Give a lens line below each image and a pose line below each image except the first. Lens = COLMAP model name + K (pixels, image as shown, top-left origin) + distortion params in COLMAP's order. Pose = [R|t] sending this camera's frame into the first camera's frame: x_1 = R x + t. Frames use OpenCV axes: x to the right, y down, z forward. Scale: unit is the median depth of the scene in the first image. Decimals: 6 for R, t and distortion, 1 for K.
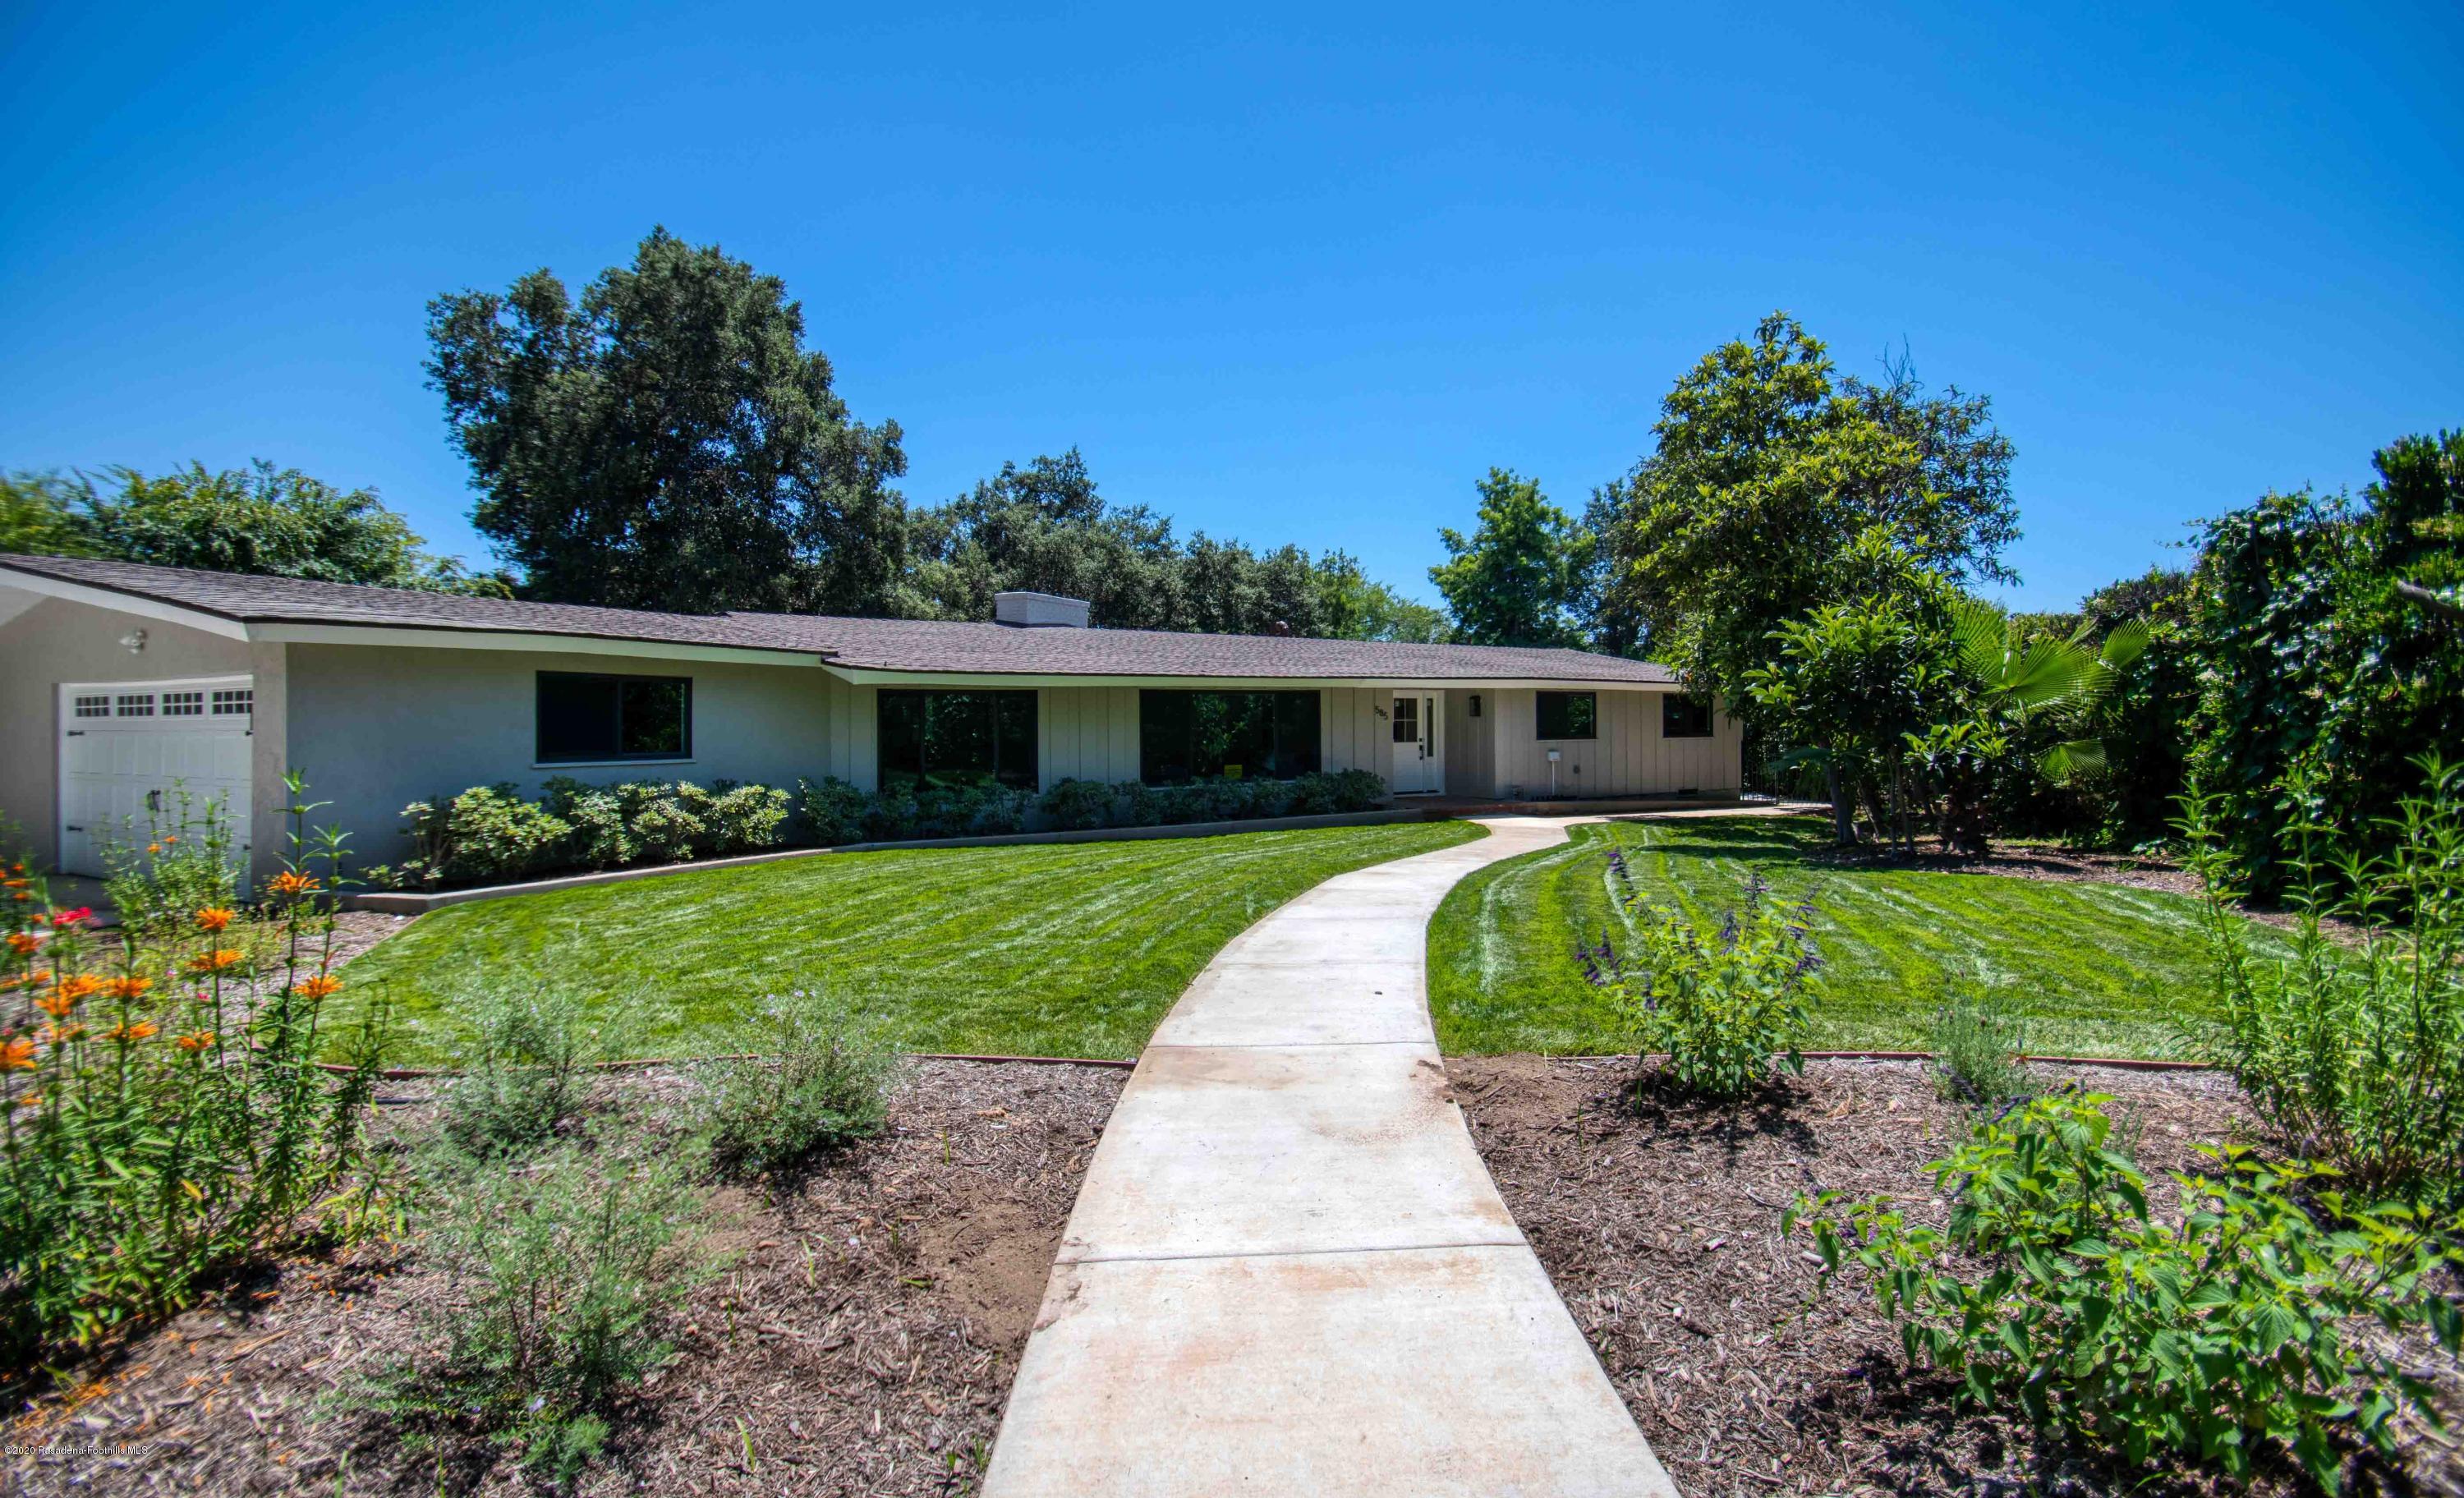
lens RADIAL K [[1099.4, 0, 1232.0], [0, 1099.4, 749.0], [0, 0, 1]] dist [-0.000139, 0.000053]
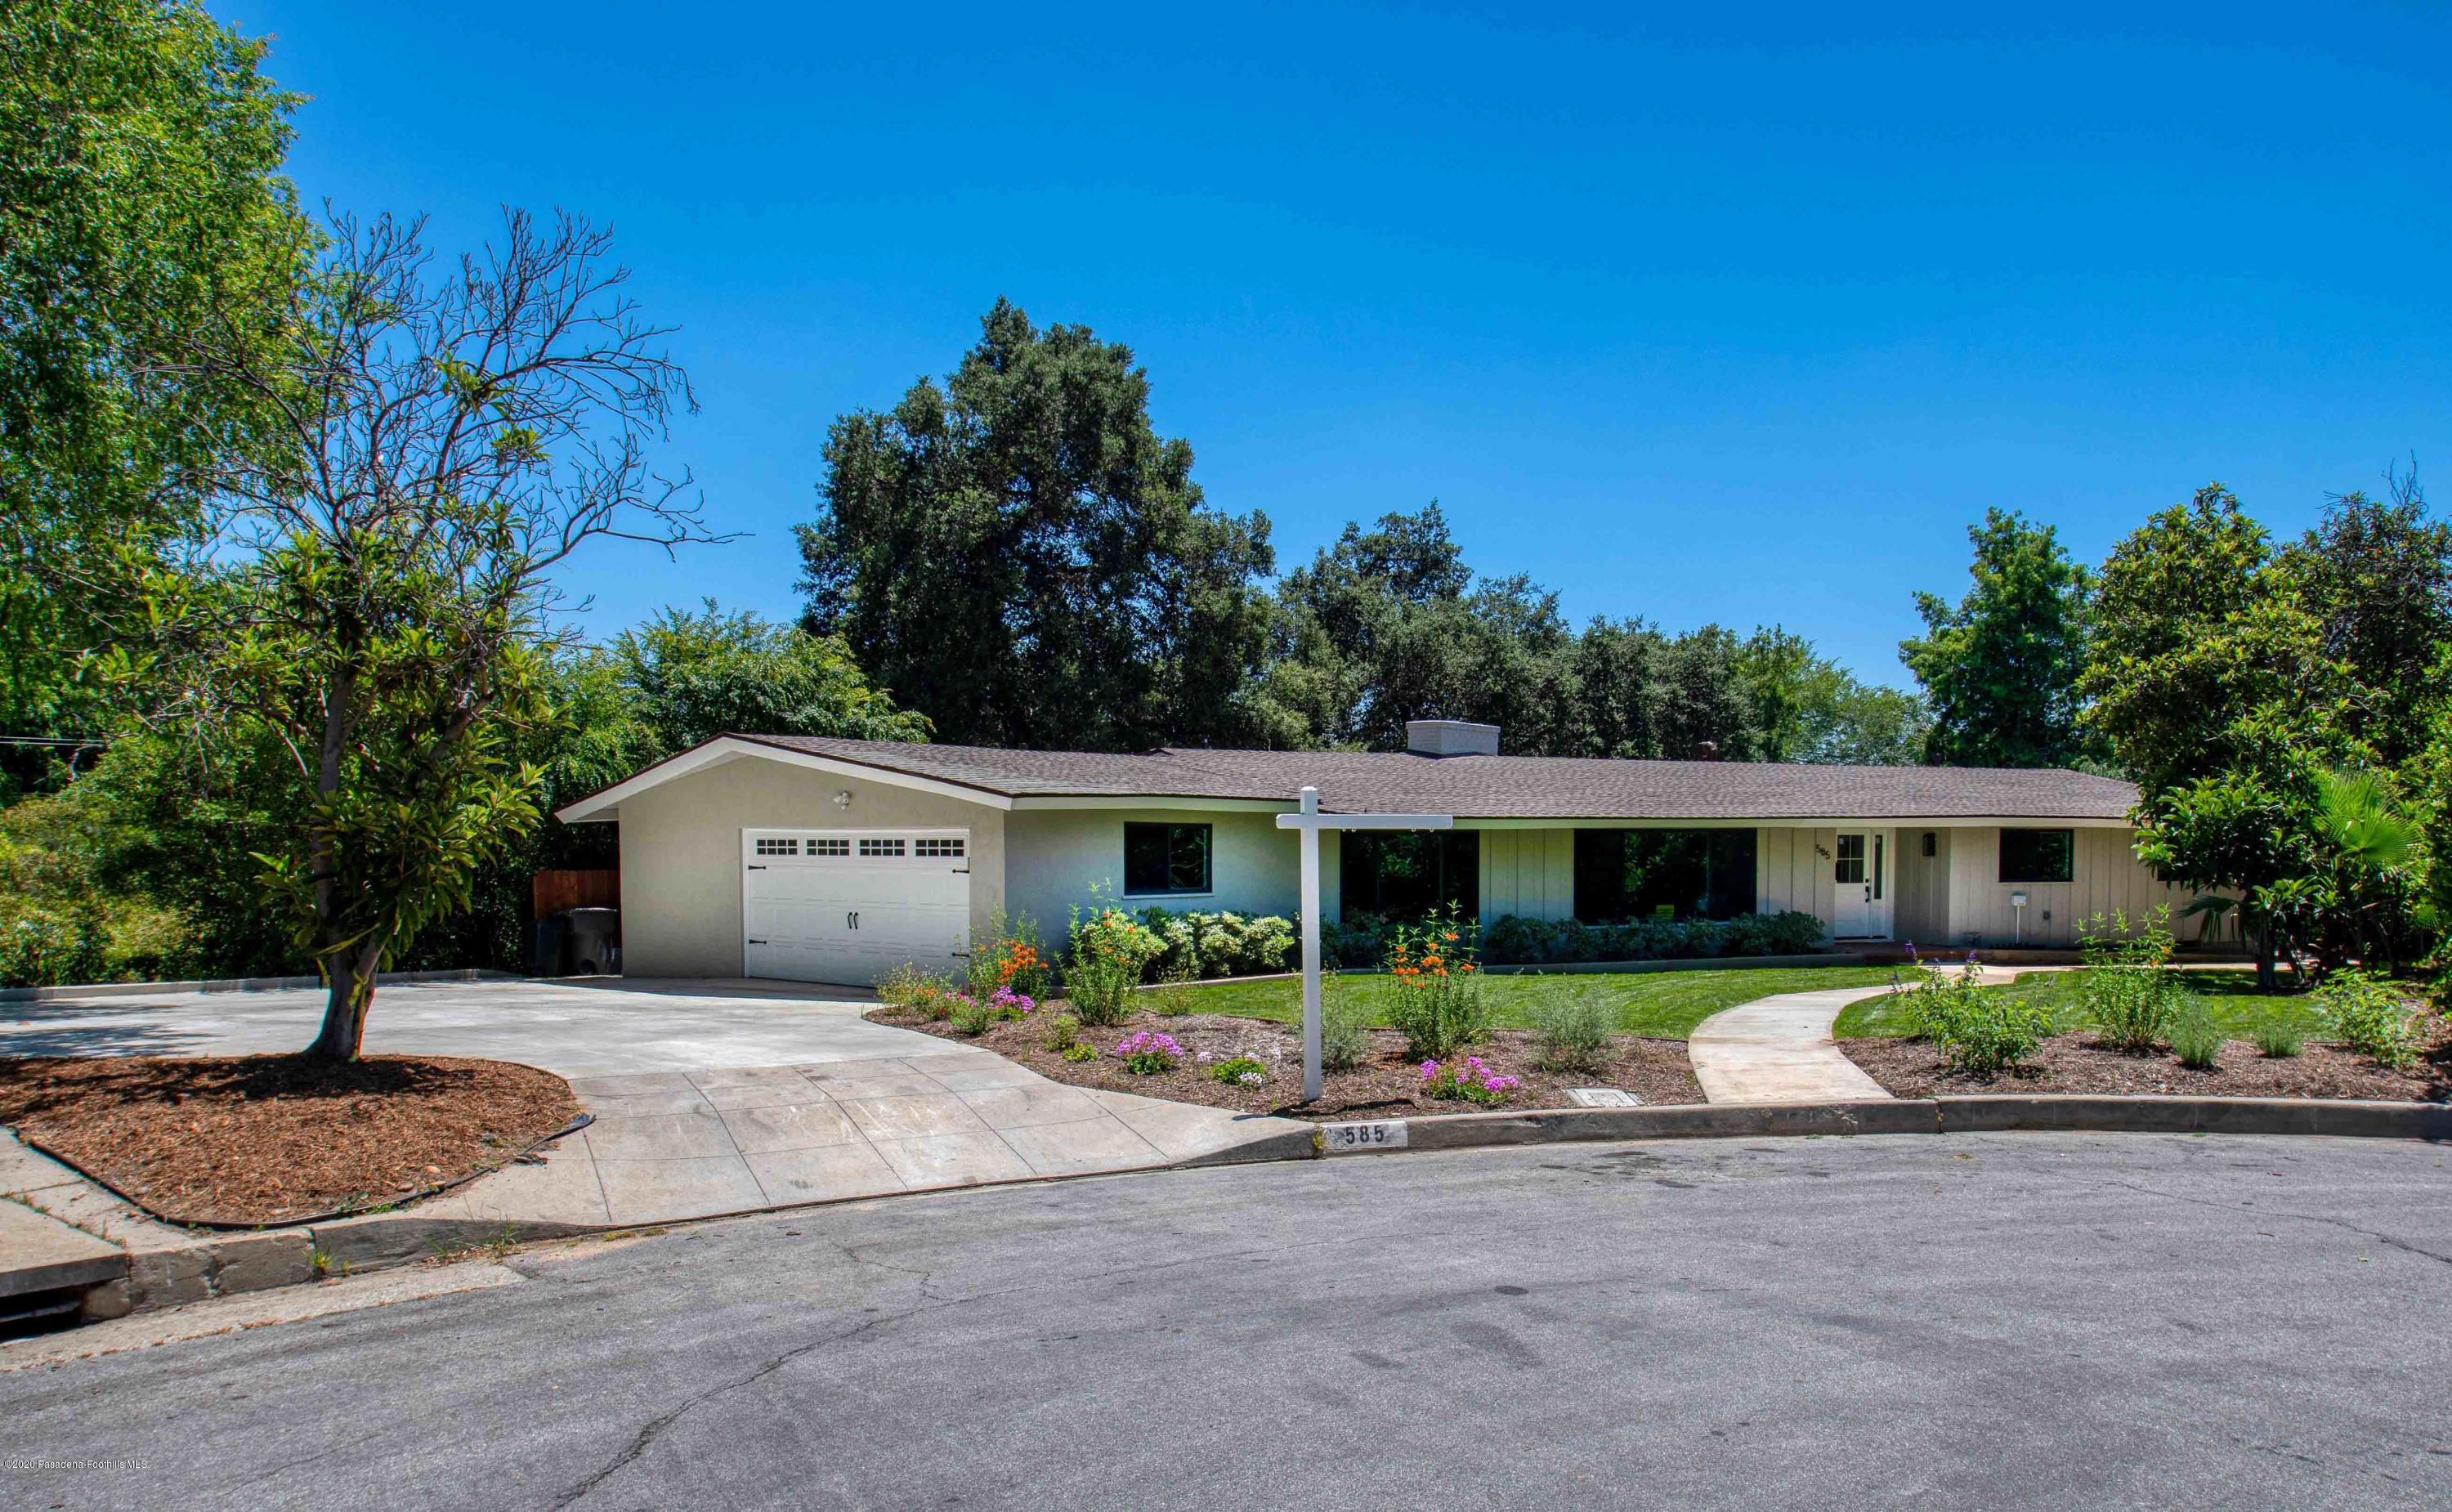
lens RADIAL K [[1859.0, 0, 1226.6], [0, 1859.0, 969.4], [0, 0, 1]] dist [-0.033651, 0.000230]
pose [[0.983265, 0.019585, -0.181127, -0.059608], [-0.010705, 0.998698, 0.049873, -0.004612], [0.181868, -0.047100, 0.982194, -0.508081]]
